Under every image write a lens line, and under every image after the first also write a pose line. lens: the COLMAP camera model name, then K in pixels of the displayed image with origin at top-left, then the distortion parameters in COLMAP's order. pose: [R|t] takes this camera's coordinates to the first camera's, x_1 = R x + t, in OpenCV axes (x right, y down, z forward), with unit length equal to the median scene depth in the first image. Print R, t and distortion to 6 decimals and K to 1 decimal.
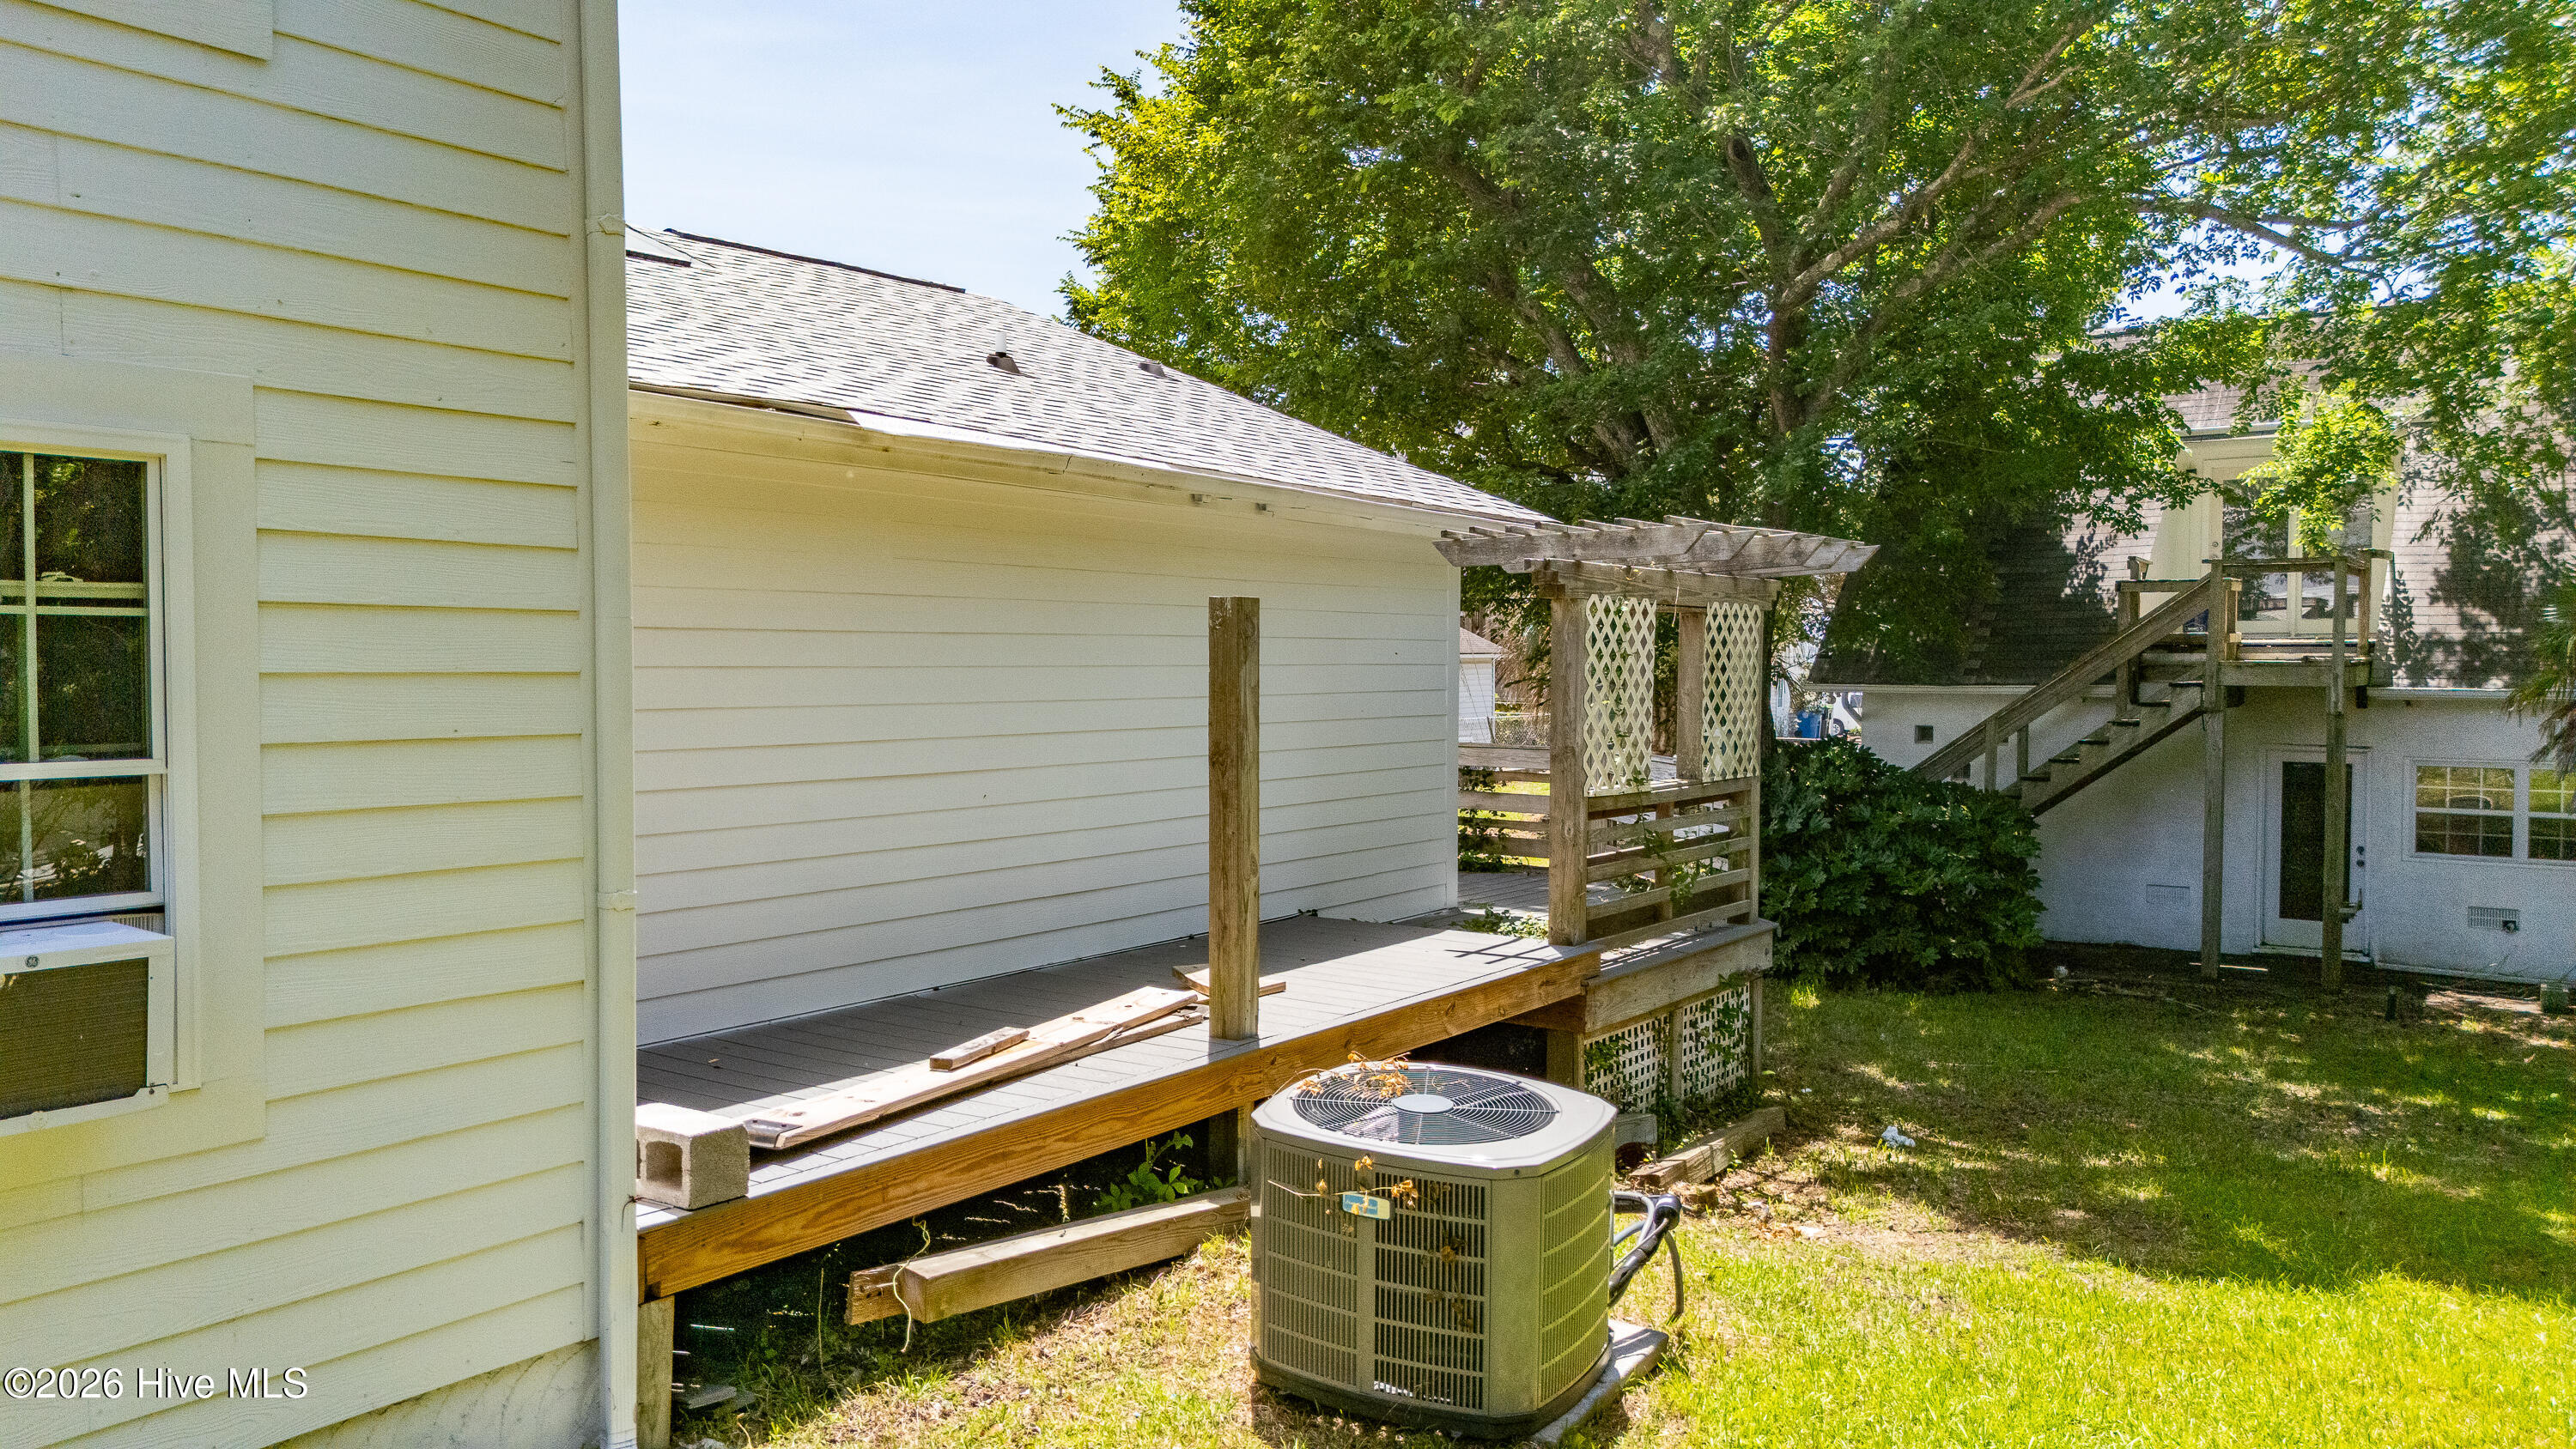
lens RADIAL K [[1889.7, 0, 1288.0], [0, 1889.7, 724.5], [0, 0, 1]] dist [0.037049, -0.004054]
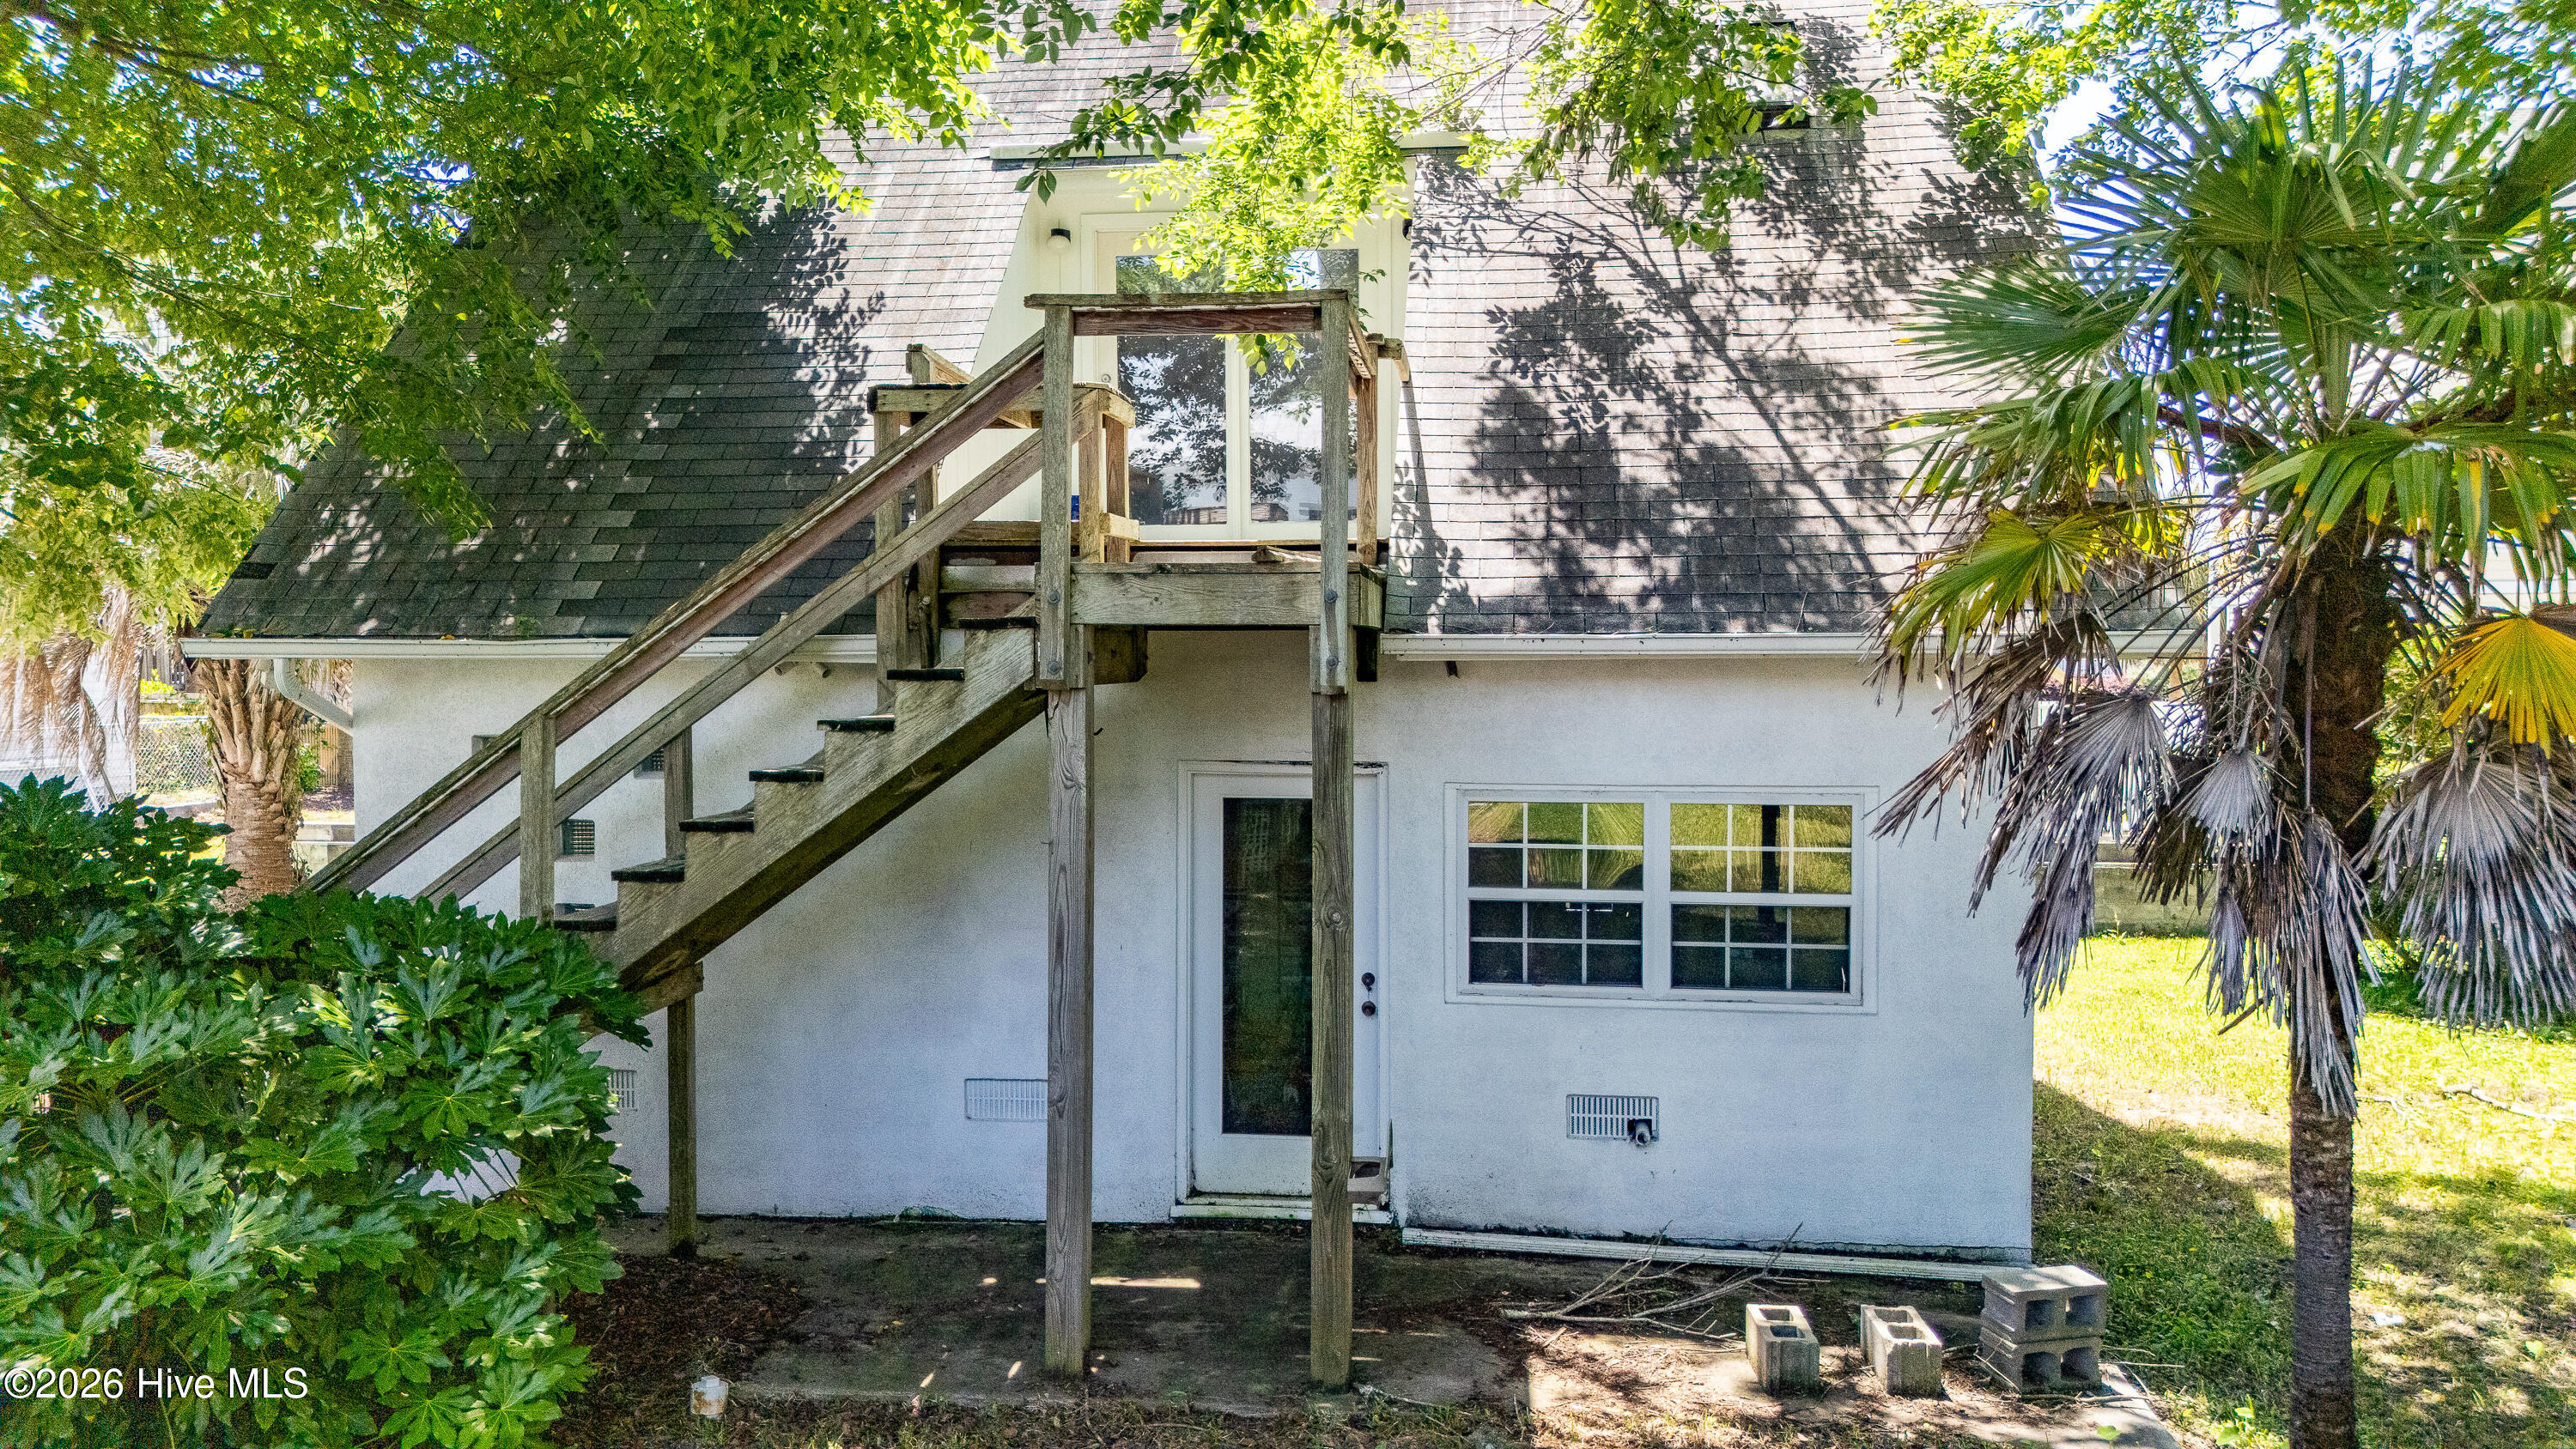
lens RADIAL K [[1891.6, 0, 1289.2], [0, 1891.6, 732.1], [0, 0, 1]] dist [0.073844, -0.065664]
pose [[0.872888, -0.023624, 0.487349, 0.328135], [0.021283, 0.999720, 0.010342, -0.001106], [-0.487457, 0.001345, 0.873146, 0.621494]]
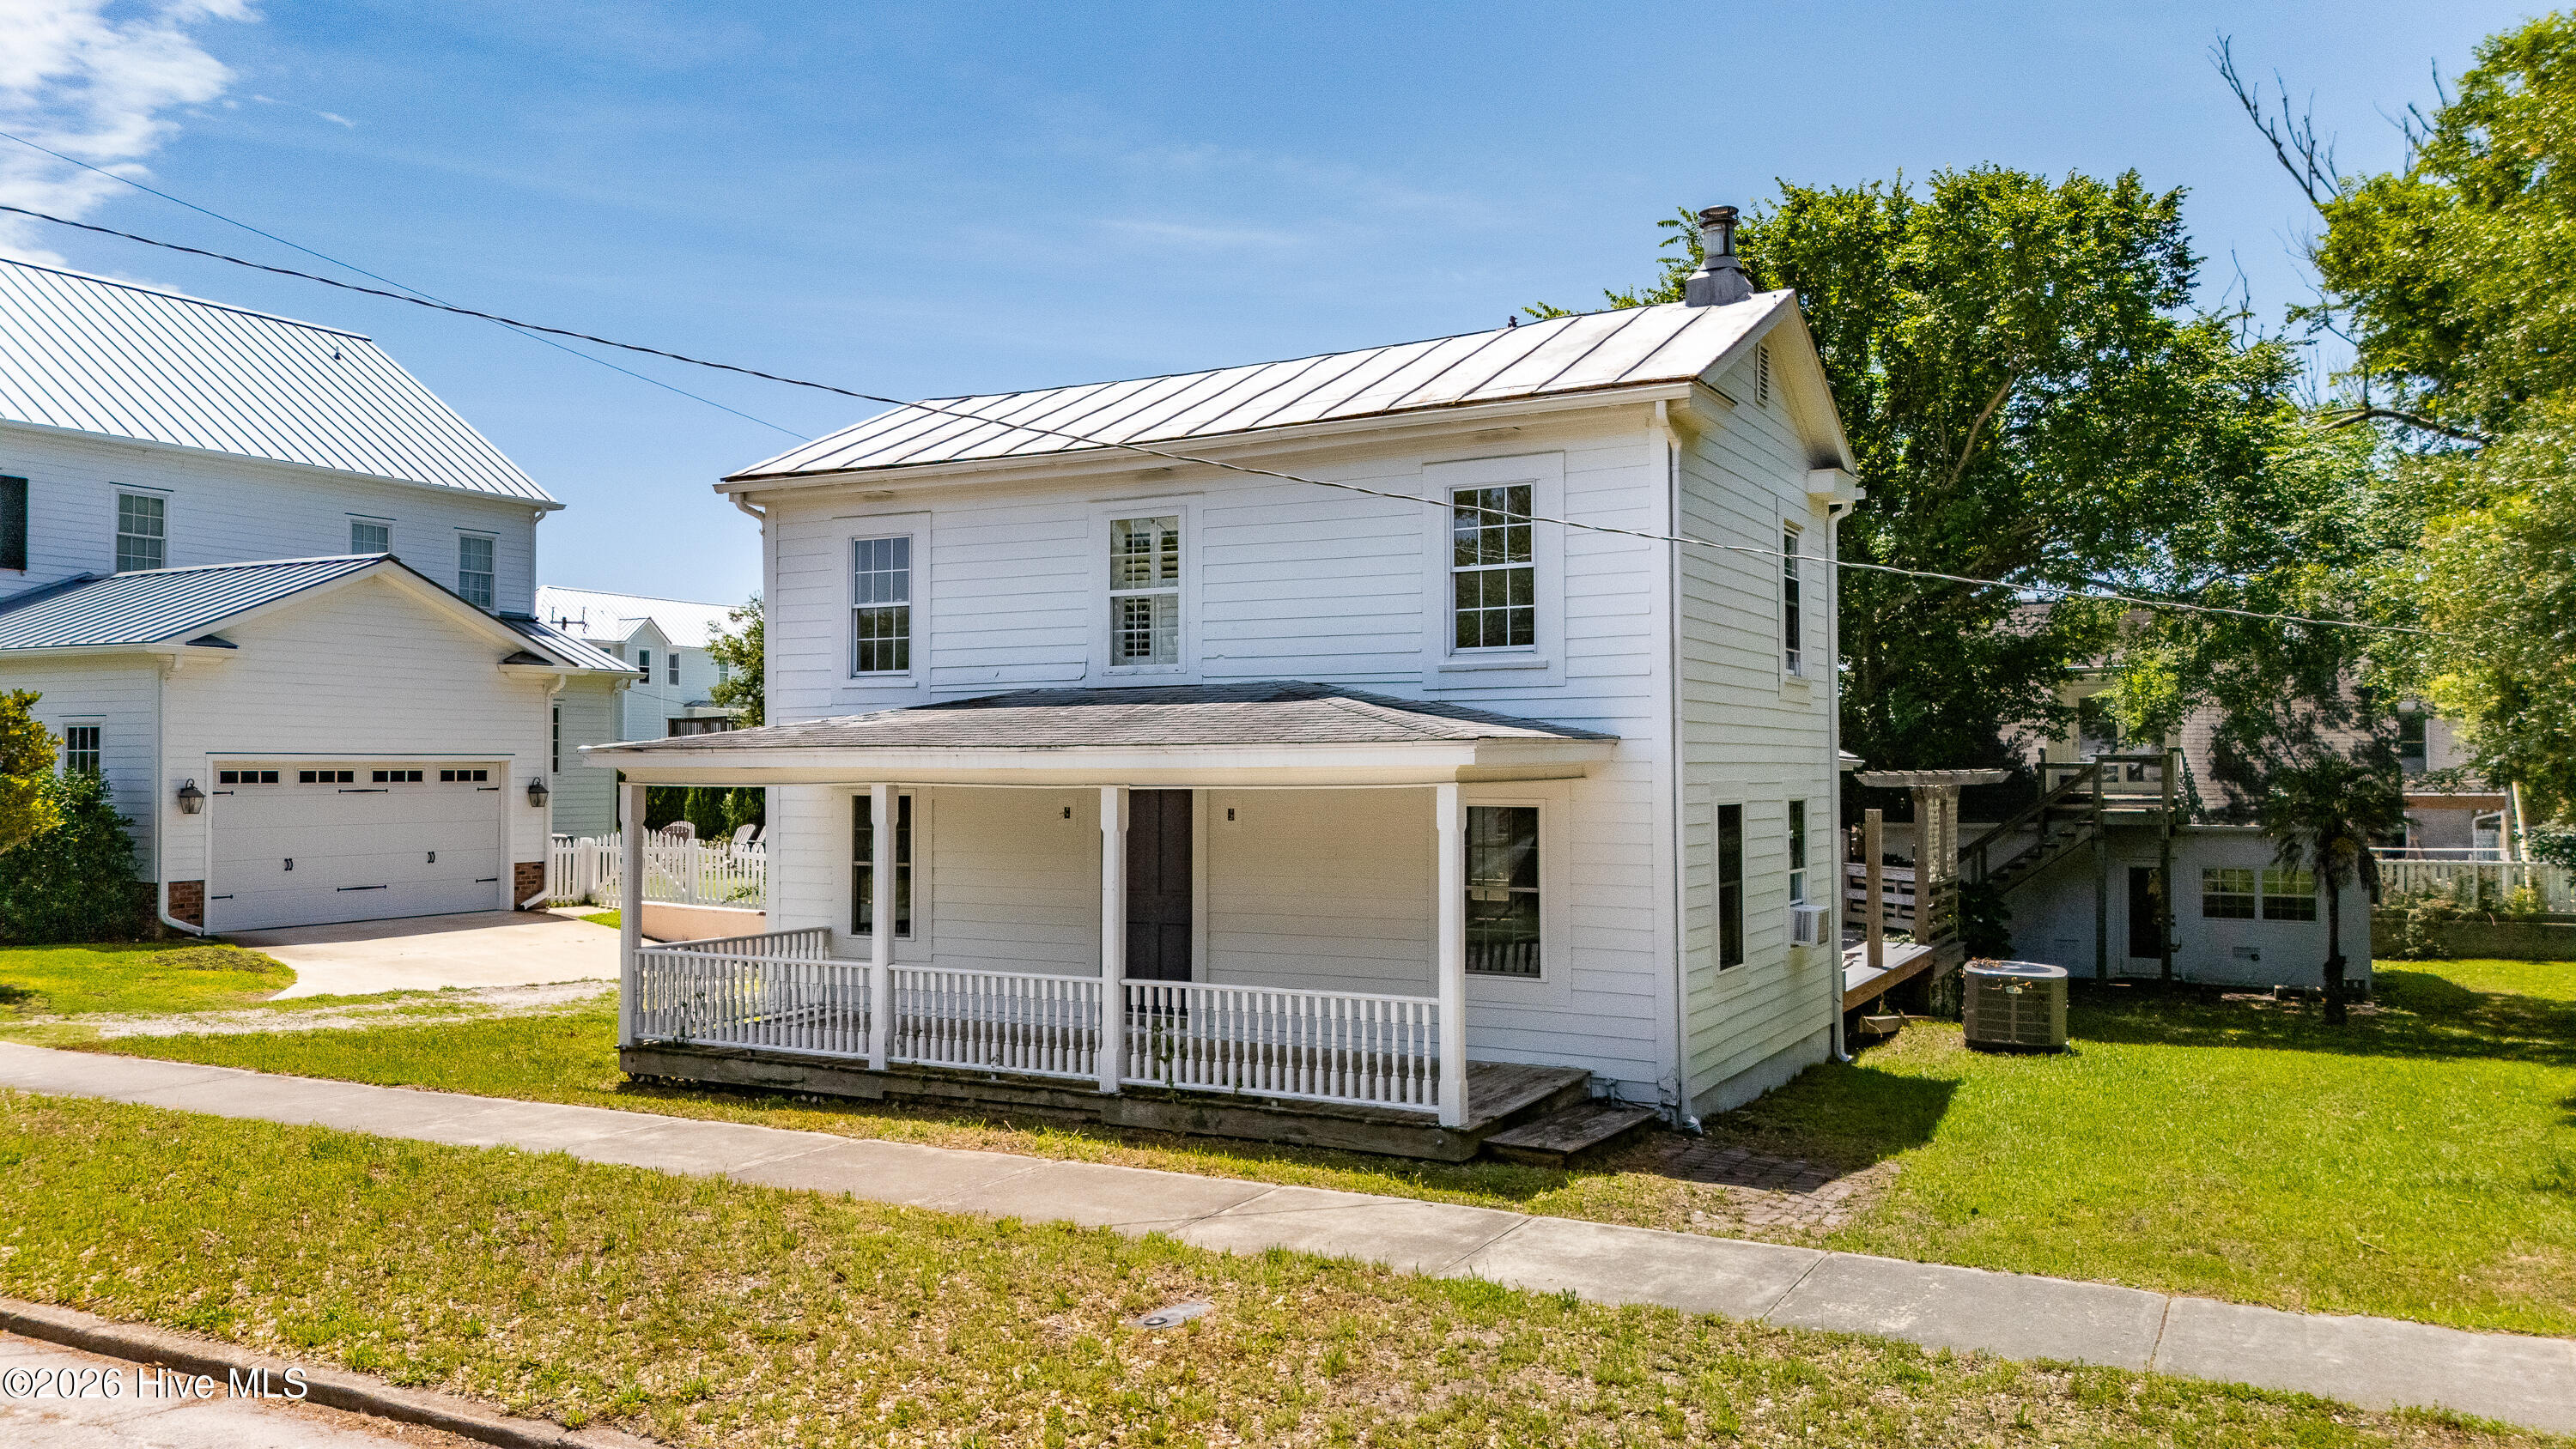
lens RADIAL K [[1954.2, 0, 1288.0], [0, 1954.2, 724.5], [0, 0, 1]] dist [0.042217, 0.000531]
pose [[0.990084, -0.004046, 0.140421, -0.508945], [0.012445, 0.998181, -0.058987, -0.014207], [-0.139927, 0.060150, 0.988333, -0.701719]]
